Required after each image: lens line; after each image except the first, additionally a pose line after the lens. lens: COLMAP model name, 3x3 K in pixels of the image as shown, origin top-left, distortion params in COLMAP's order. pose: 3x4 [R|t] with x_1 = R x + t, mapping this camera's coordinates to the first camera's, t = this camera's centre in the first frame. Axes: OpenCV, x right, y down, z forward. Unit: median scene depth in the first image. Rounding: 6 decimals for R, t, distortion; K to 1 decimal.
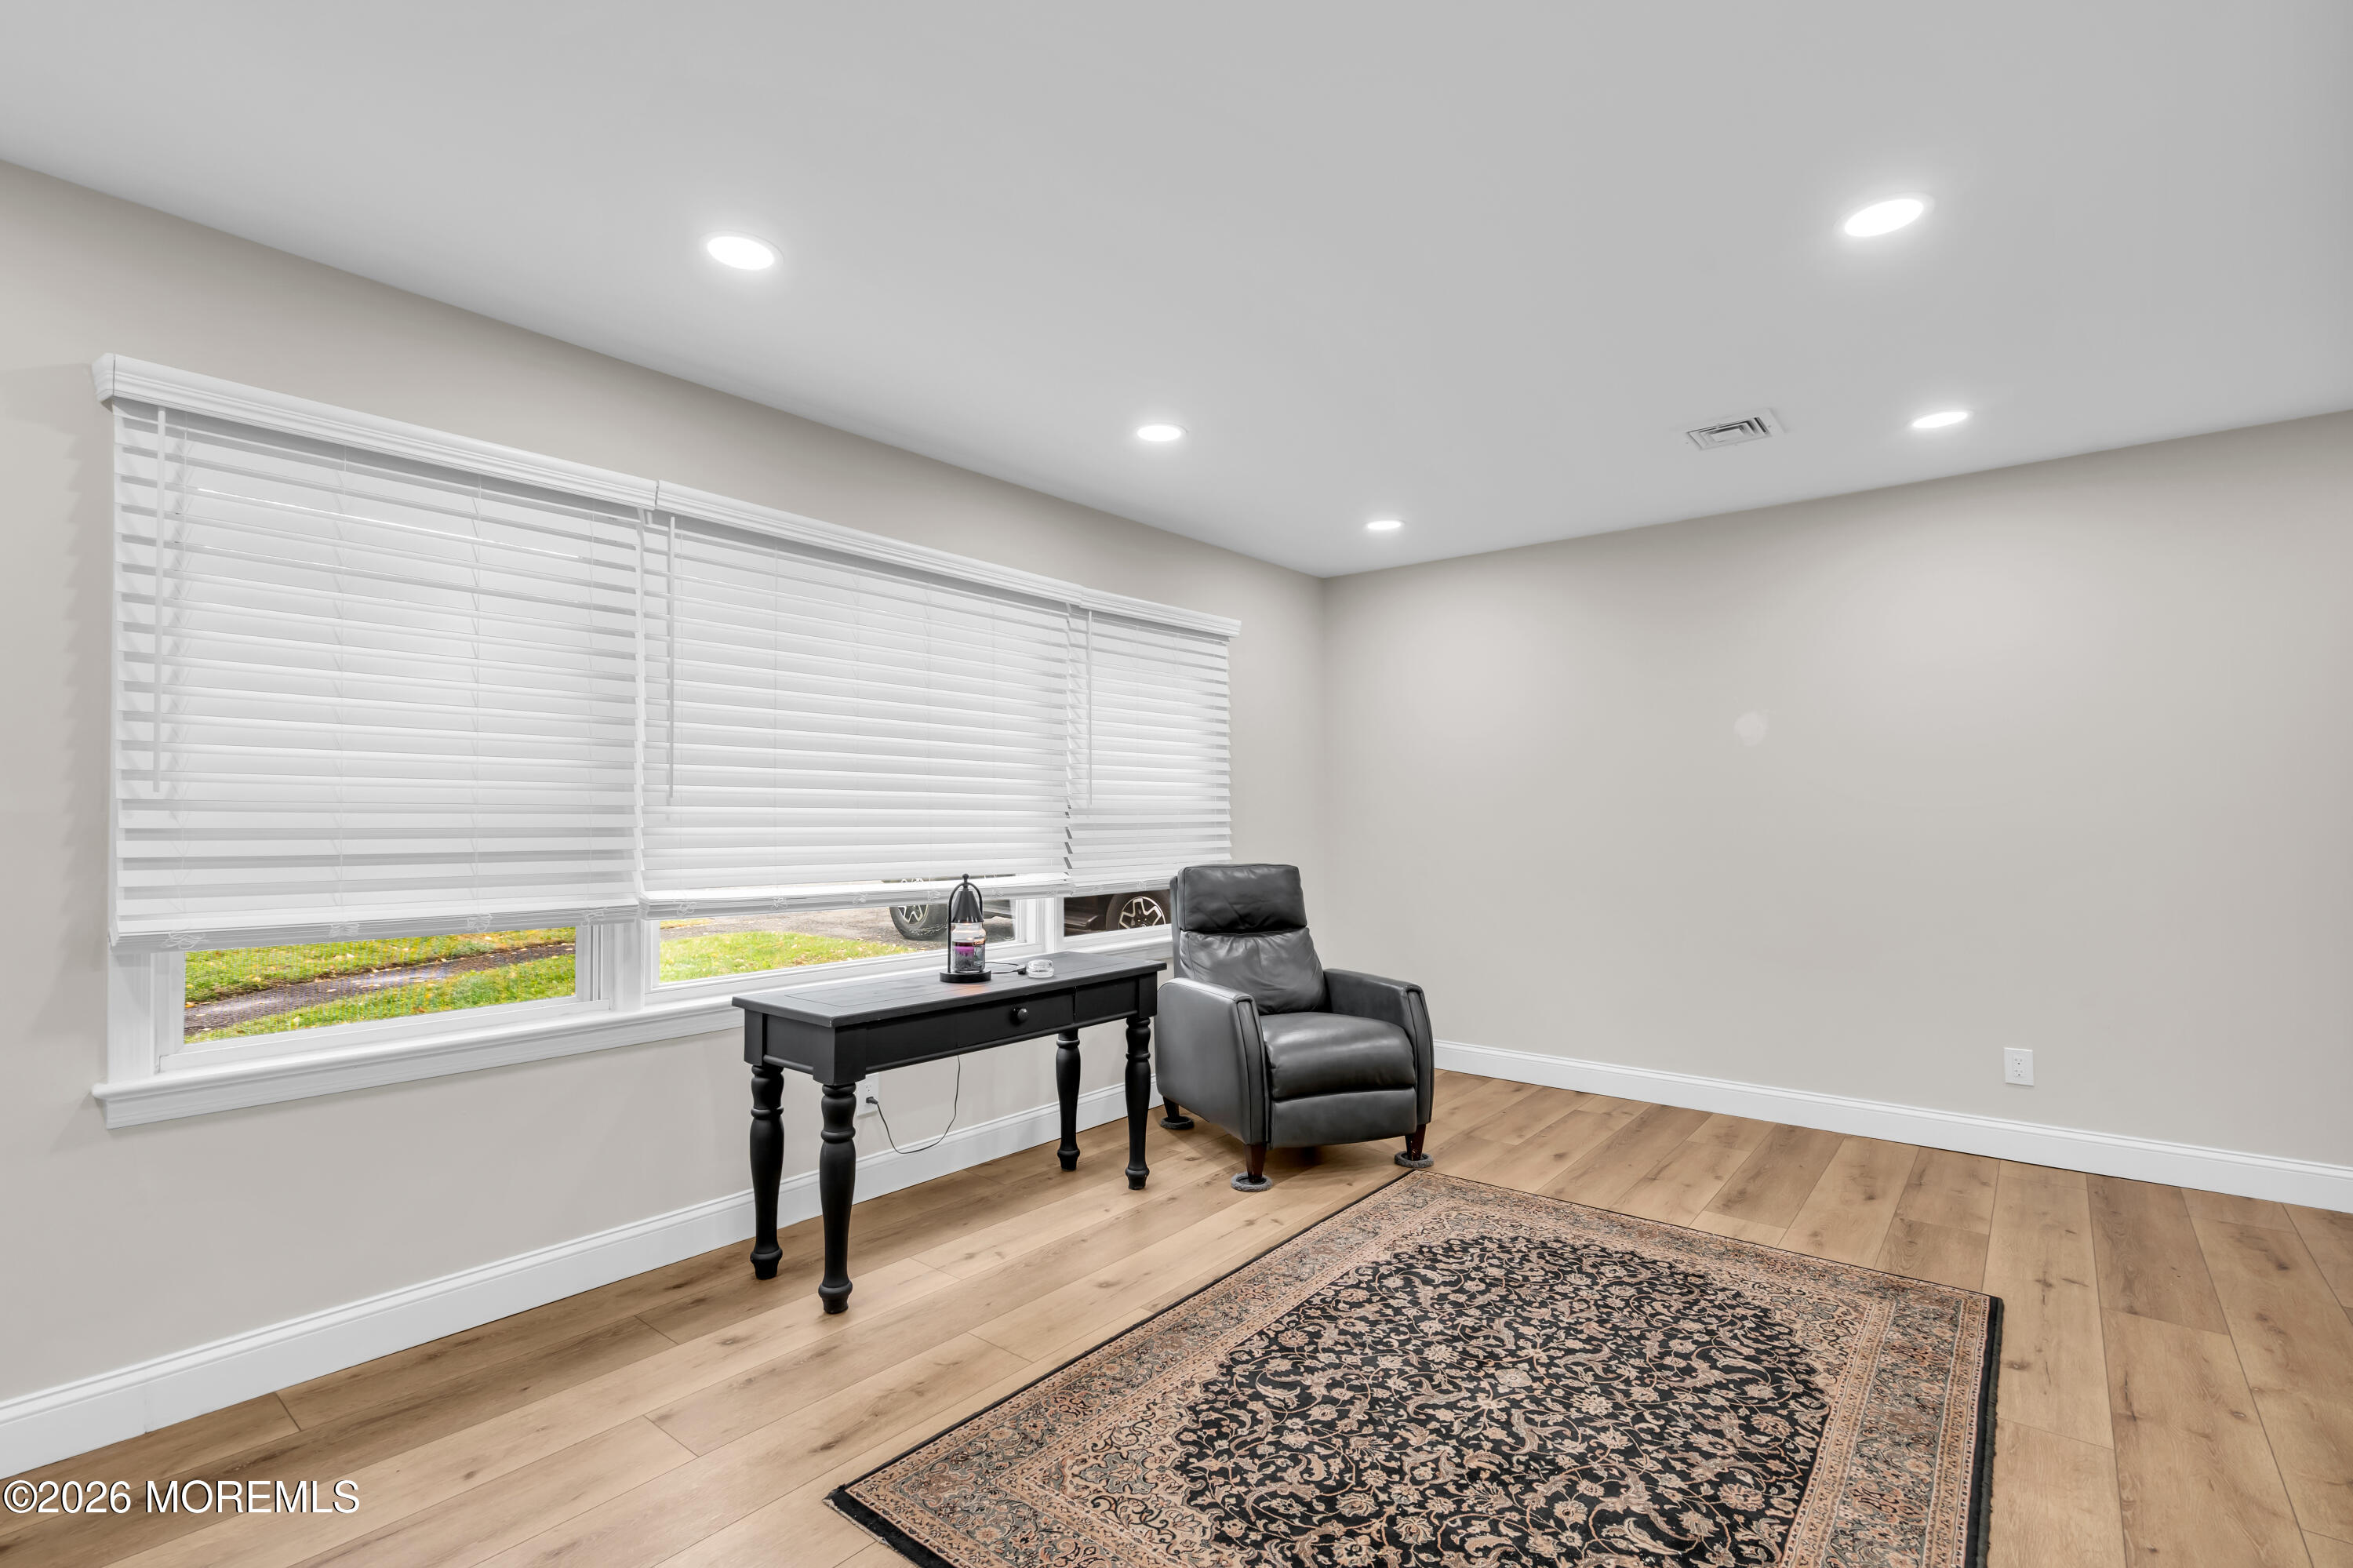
lens RADIAL K [[1071.3, 0, 1165.9], [0, 1071.3, 826.1], [0, 0, 1]] dist [-0.000257, 0.000618]
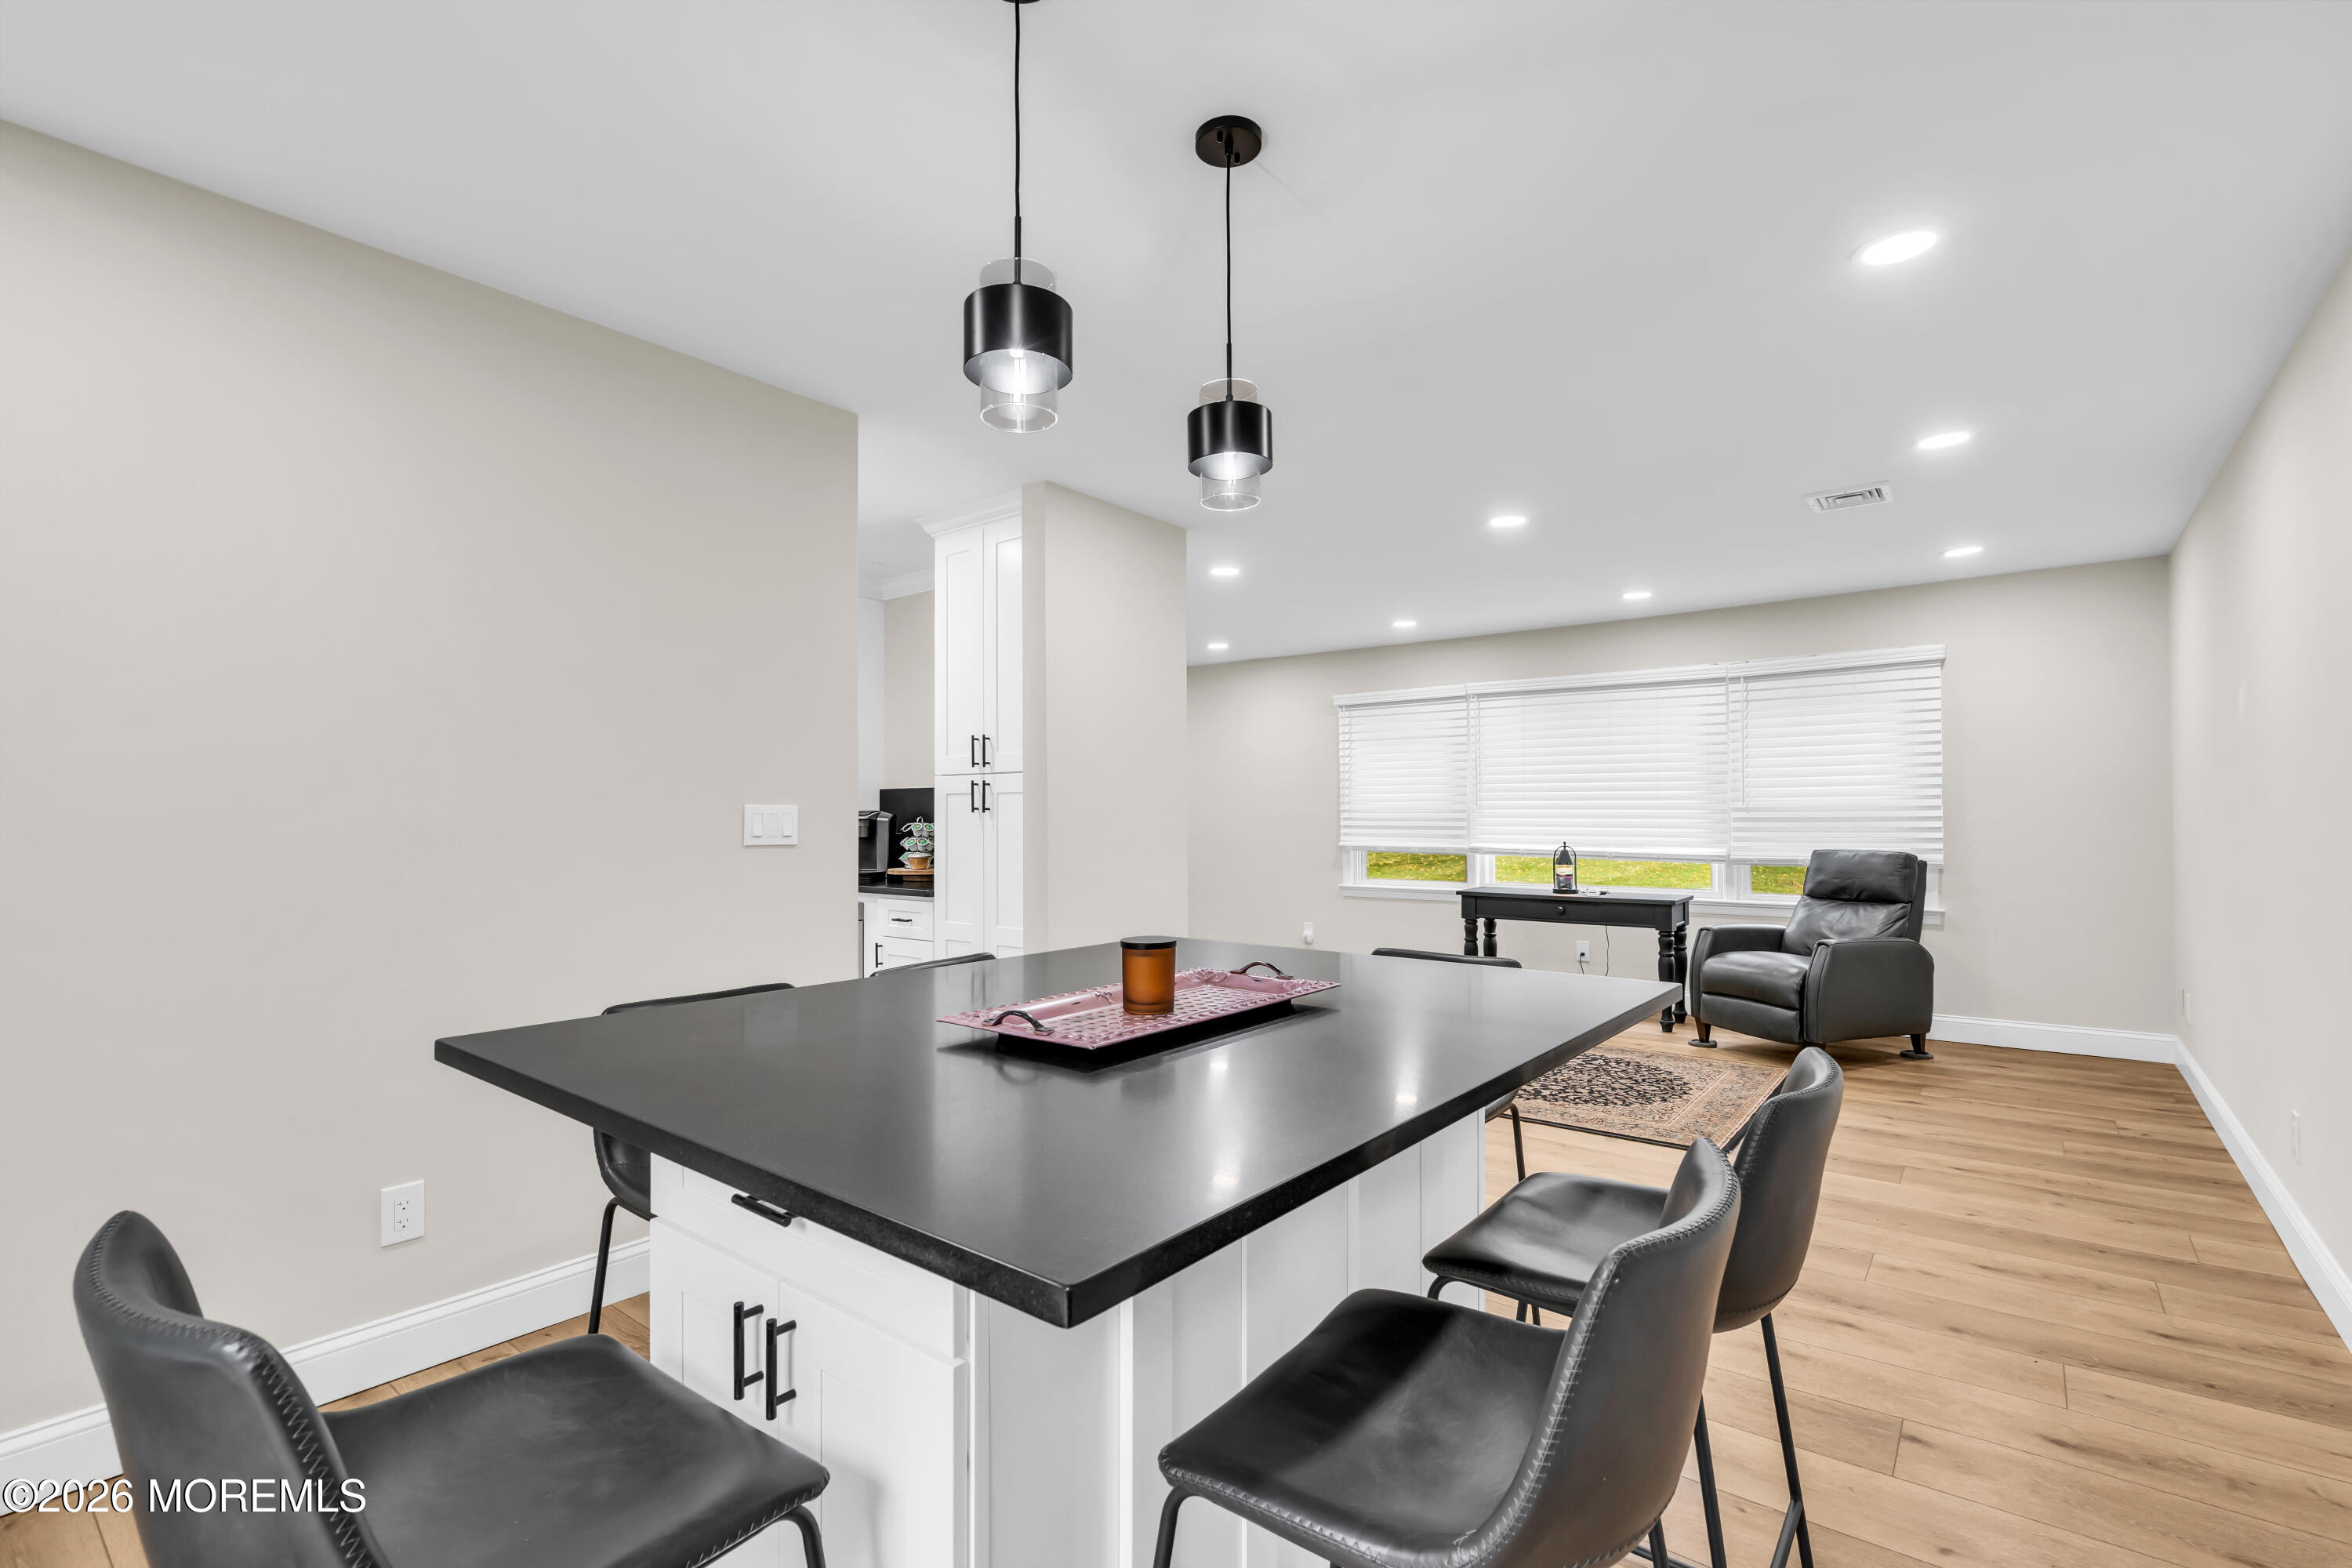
lens RADIAL K [[1059.2, 0, 1176.0], [0, 1059.2, 784.0], [0, 0, 1]] dist [-0.001766, 0.000009]
pose [[0.024644, -0.030007, -0.999246, 2.125596], [-0.005789, 0.999528, -0.030158, 0.001123], [0.999680, 0.006528, 0.024459, 0.238979]]
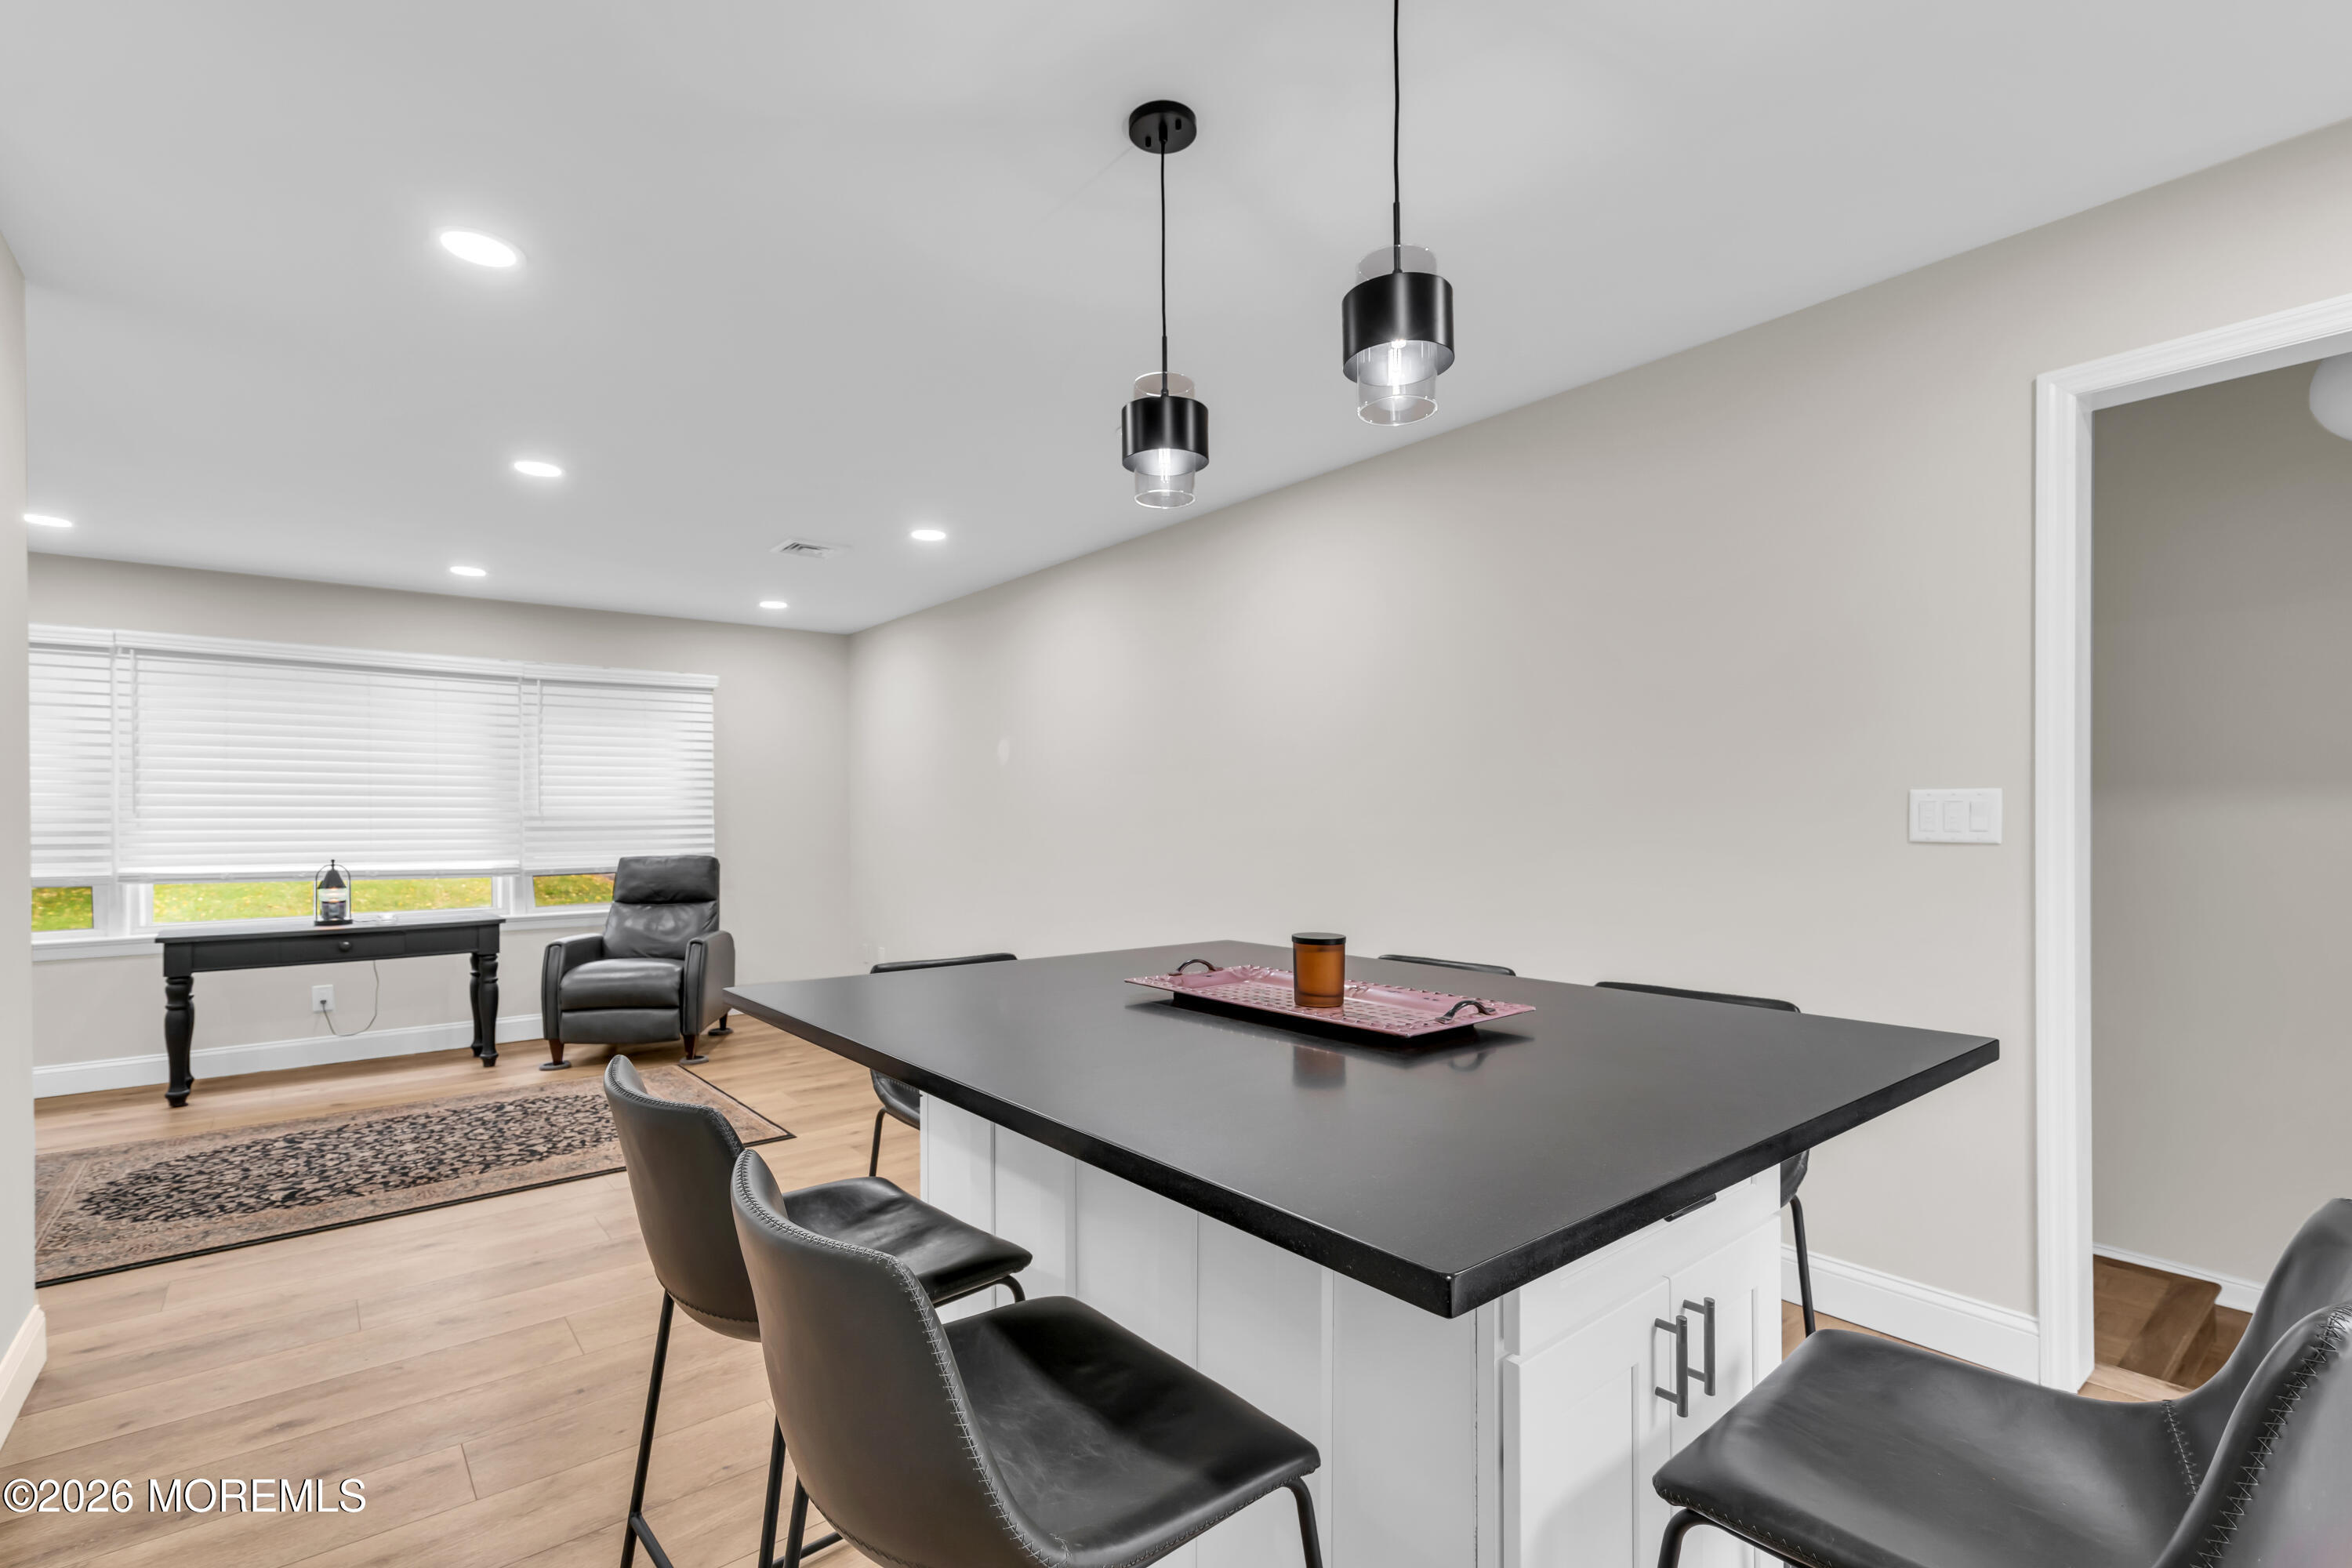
lens RADIAL K [[1070.8, 0, 1165.4], [0, 1070.8, 826.1], [0, 0, 1]] dist [-0.000257, 0.000618]
pose [[0.980582, -0.005366, -0.196034, 1.575457], [0.005263, 0.999986, -0.001048, 0.004906], [0.196037, -0.000005, 0.980597, -0.384846]]
